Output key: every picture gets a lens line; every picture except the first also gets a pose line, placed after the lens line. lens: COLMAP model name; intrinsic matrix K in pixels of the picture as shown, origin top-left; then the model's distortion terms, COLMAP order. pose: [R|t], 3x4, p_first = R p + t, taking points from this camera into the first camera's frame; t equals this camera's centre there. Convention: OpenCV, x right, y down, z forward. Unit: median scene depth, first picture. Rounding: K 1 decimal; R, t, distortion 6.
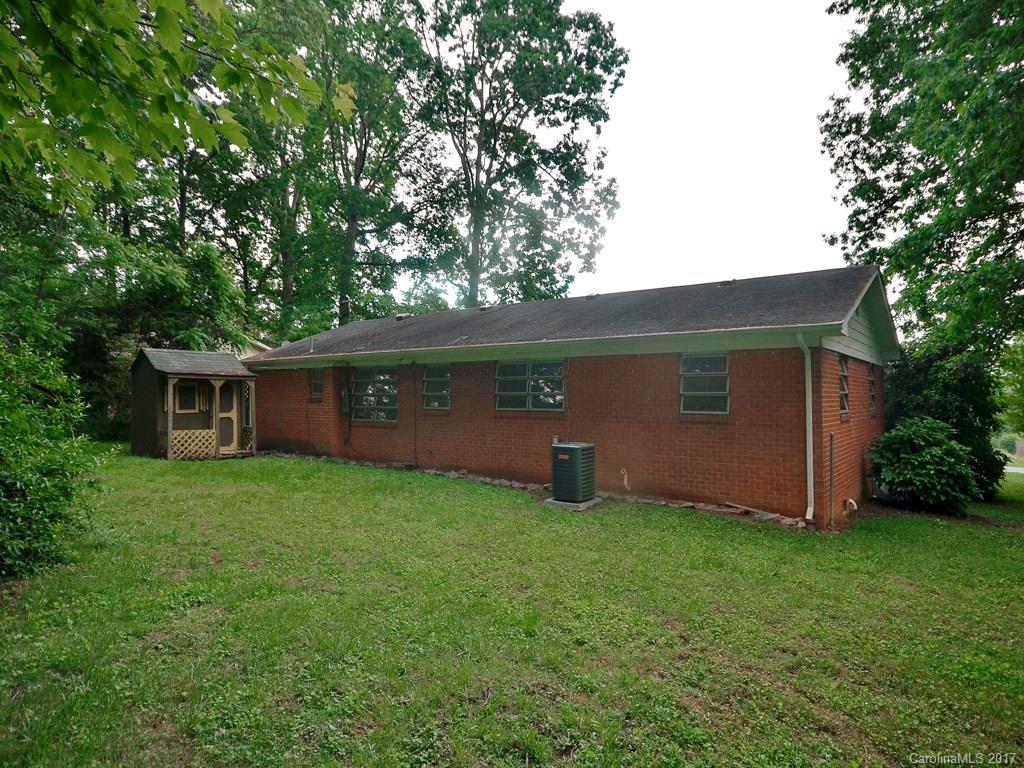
lens RADIAL K [[622.4, 0, 512.0], [0, 622.4, 384.0], [0, 0, 1]] dist [-0.000249, -0.000101]
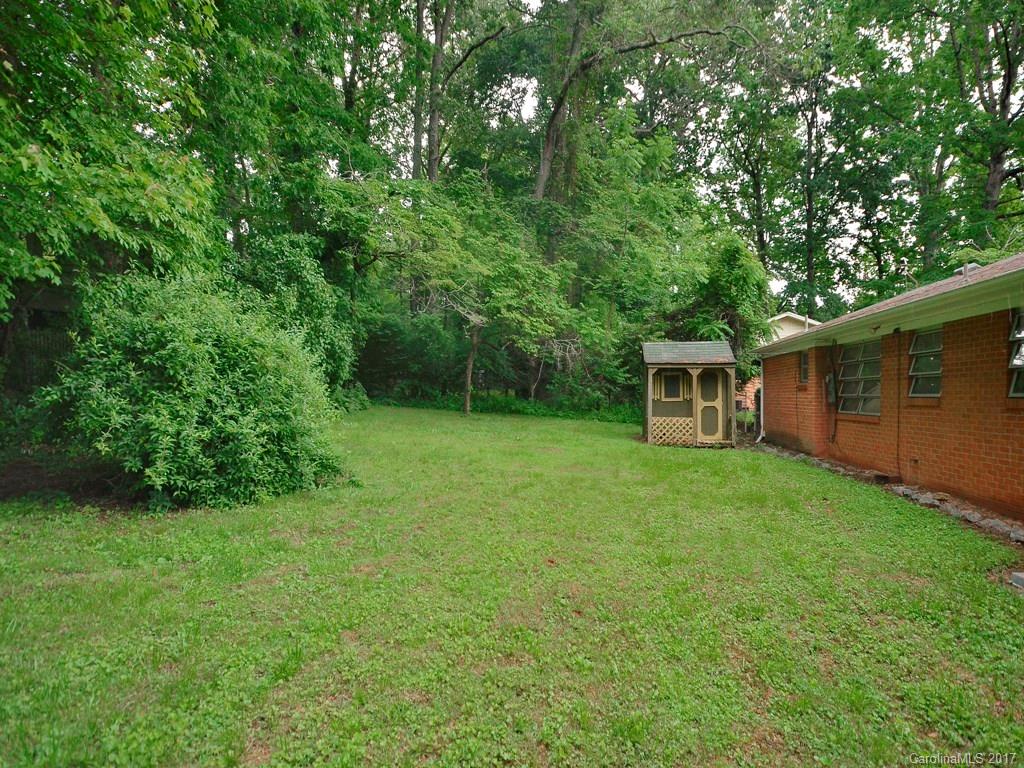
lens RADIAL K [[564.9, 0, 512.0], [0, 564.9, 384.0], [0, 0, 1]] dist [0.001233, 0.000235]
pose [[0.460997, -0.020876, -0.887156, 0.198647], [0.017890, 0.999739, -0.014229, 0.026315], [0.887221, -0.009312, 0.461250, 0.318160]]
